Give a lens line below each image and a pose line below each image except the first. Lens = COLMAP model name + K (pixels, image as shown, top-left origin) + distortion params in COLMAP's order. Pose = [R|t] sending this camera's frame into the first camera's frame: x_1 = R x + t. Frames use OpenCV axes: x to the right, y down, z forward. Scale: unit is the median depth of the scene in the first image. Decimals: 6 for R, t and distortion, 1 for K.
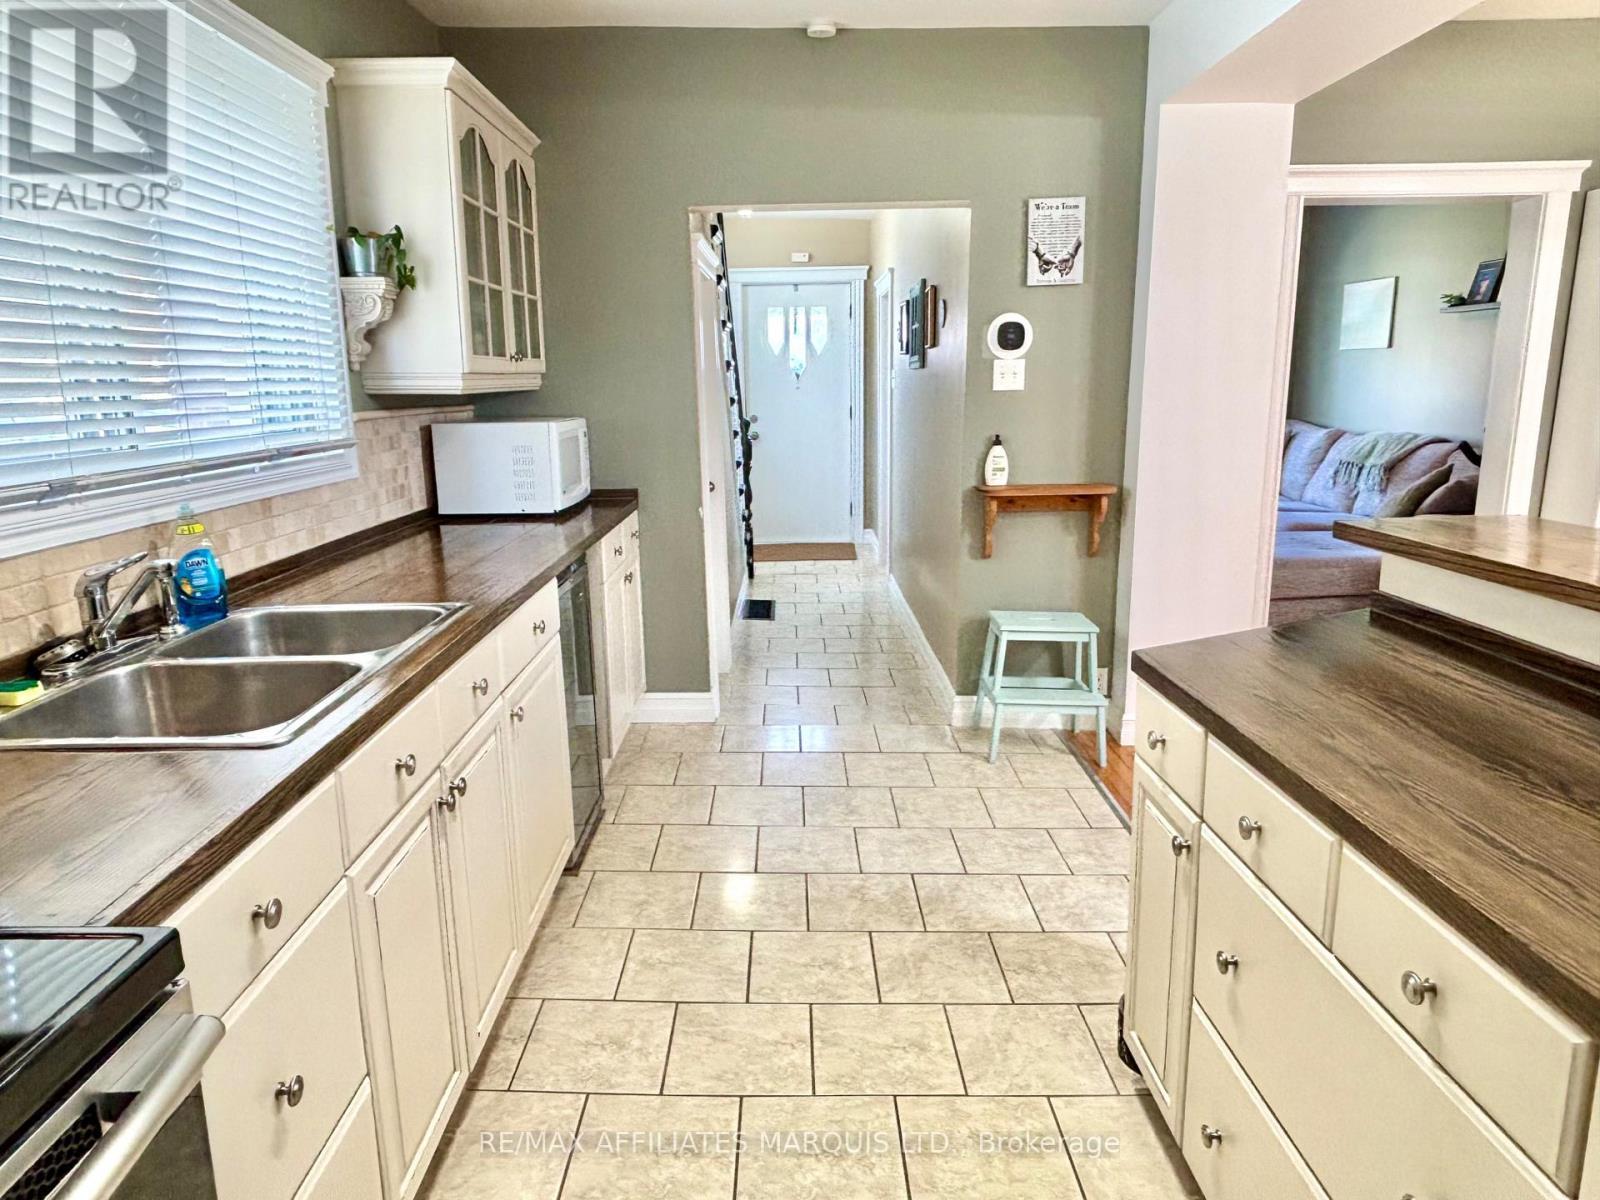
lens RADIAL K [[1015.6, 0, 797.4], [0, 1015.6, 602.3], [0, 0, 1]] dist [0.074624, -0.101303]
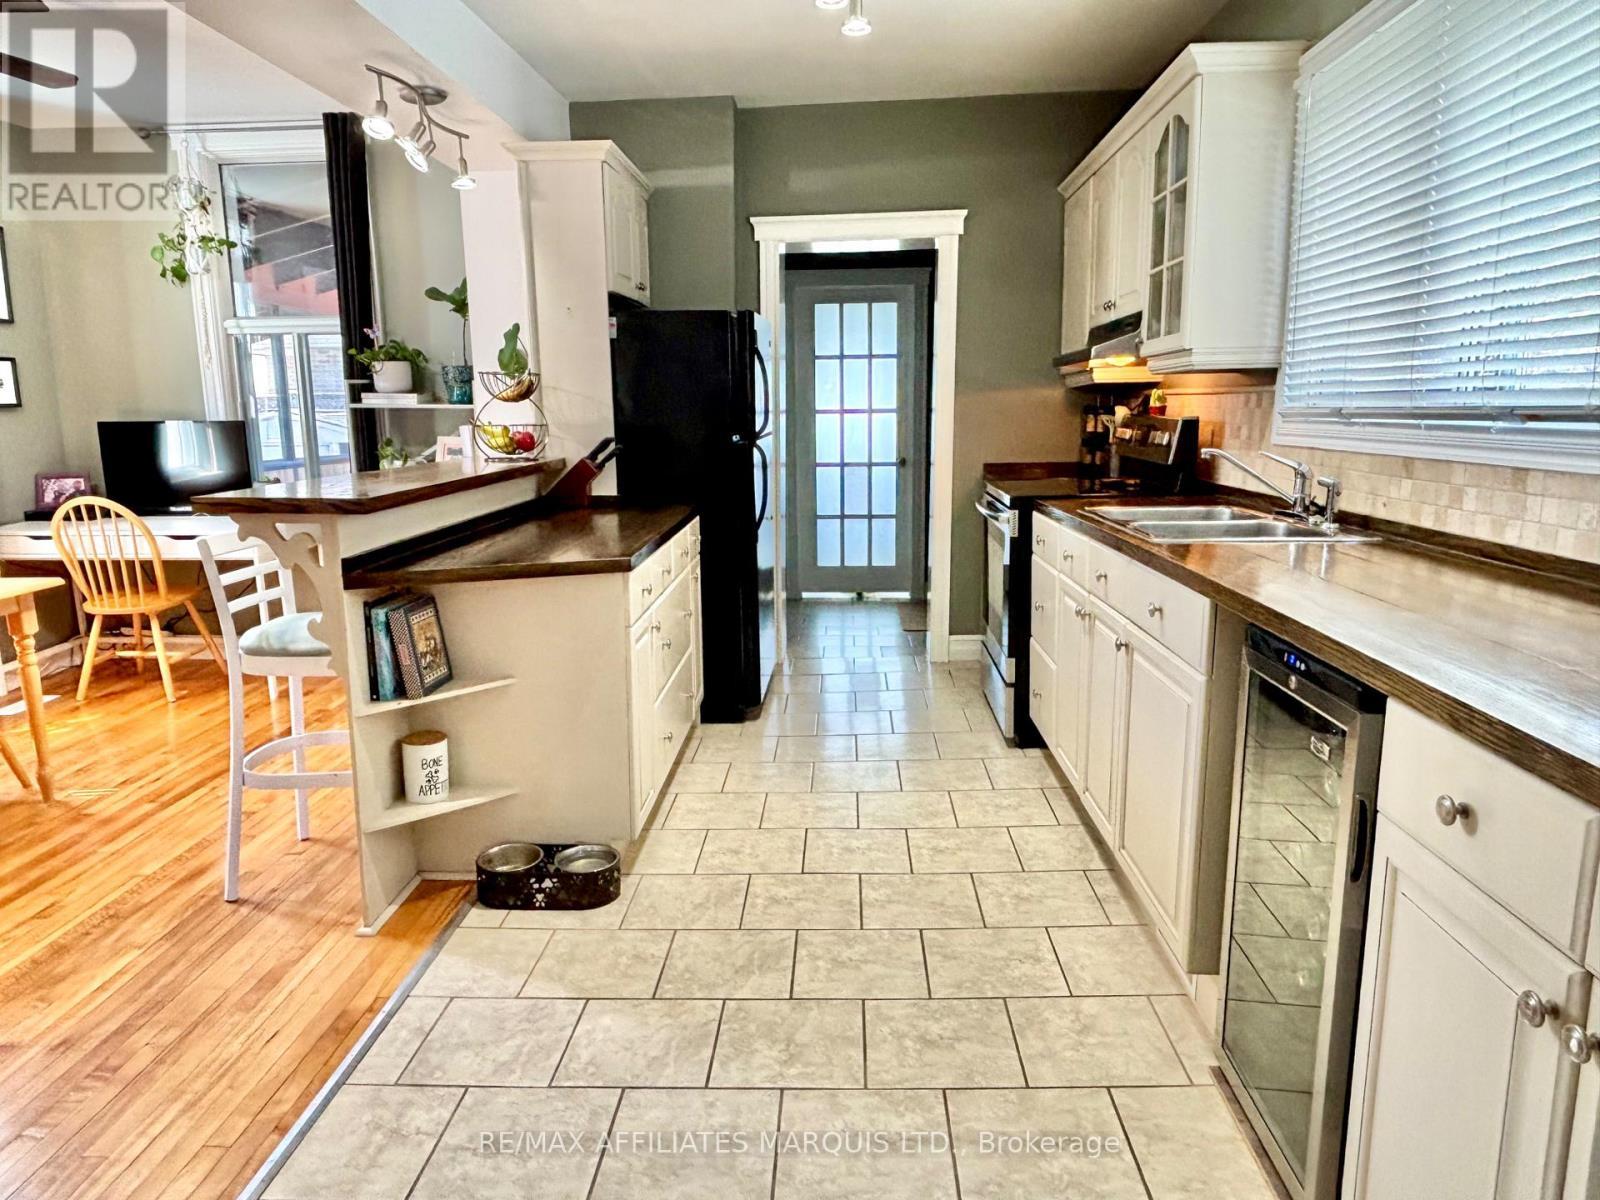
lens RADIAL K [[1082.9, 0, 810.5], [0, 1082.9, 602.4], [0, 0, 1]] dist [-0.006174, -0.005420]
pose [[-0.998891, 0.020353, 0.042453, 0.008248], [0.035358, 0.919692, 0.391044, -0.277991], [-0.031085, 0.392112, -0.919392, 1.437216]]
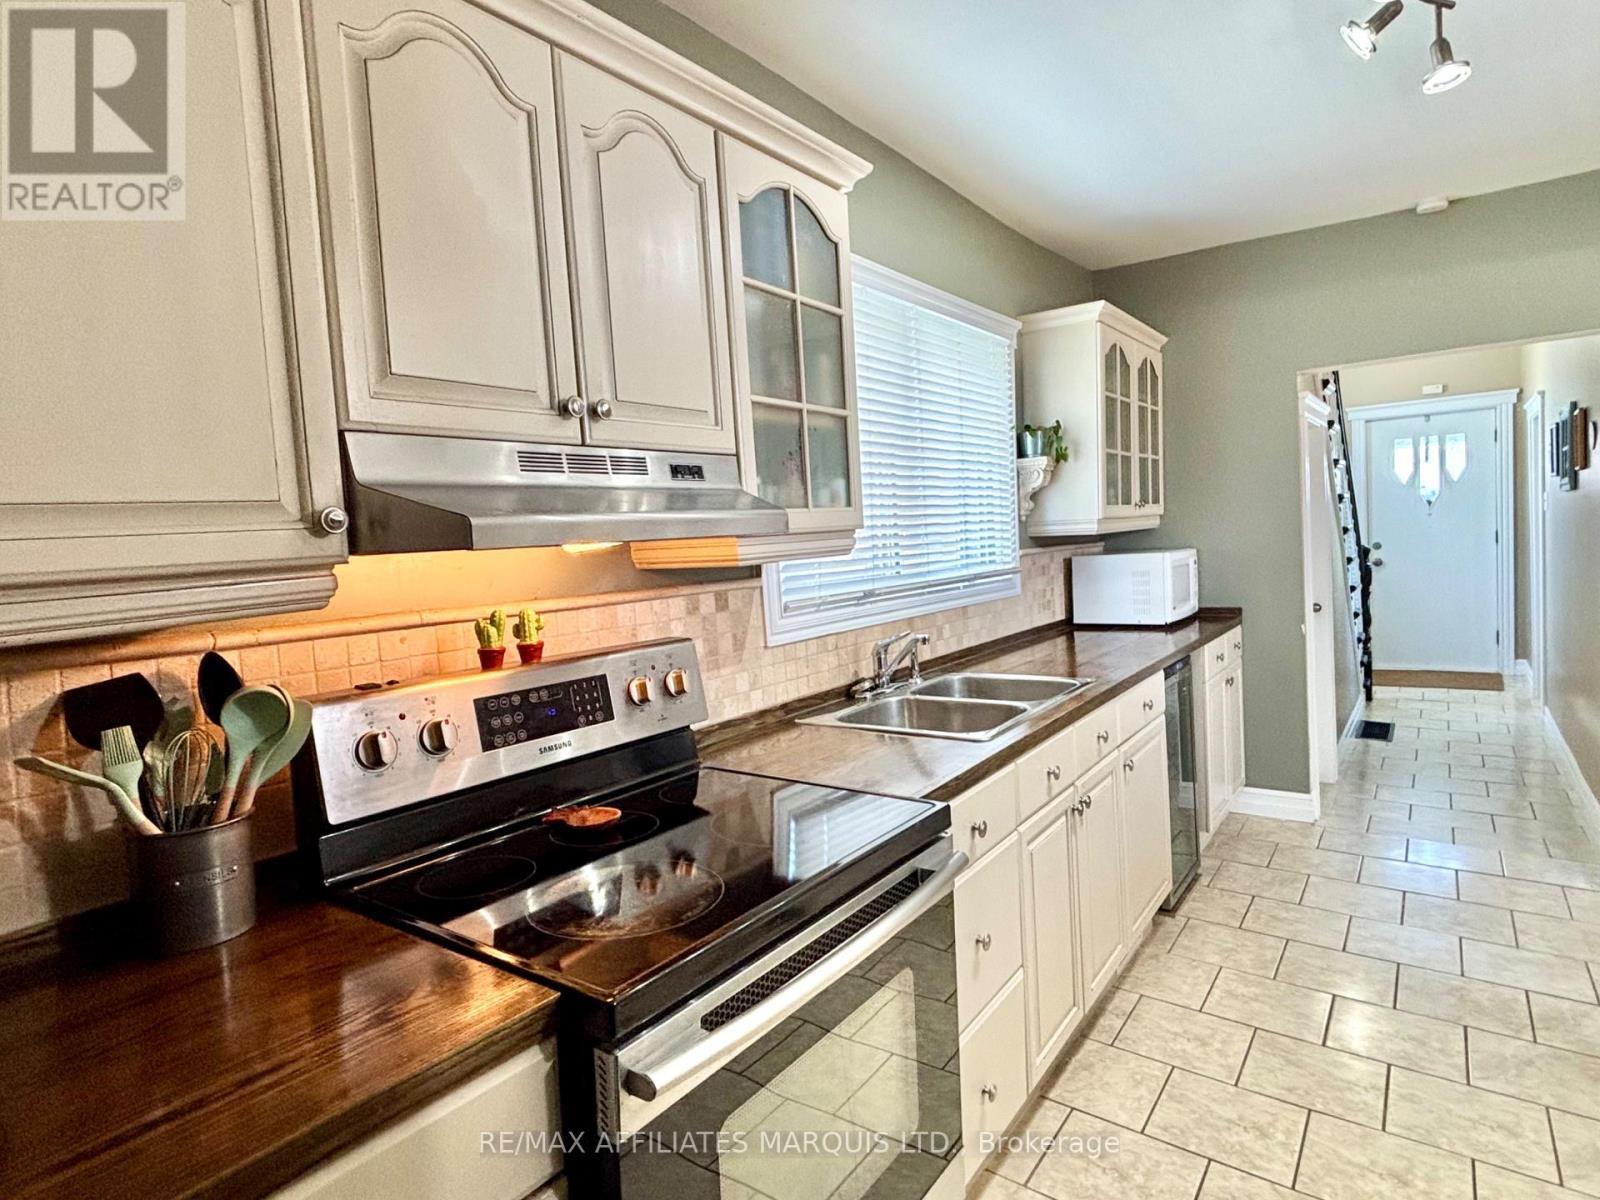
lens RADIAL K [[870.9, 0, 782.2], [0, 870.9, 596.3], [0, 0, 1]] dist [0.020579, -0.032768]
pose [[0.796471, 0.006437, -0.604642, 0.040068], [-0.084940, 0.991220, -0.101336, 0.031022], [0.598681, 0.132069, 0.790025, -0.150604]]
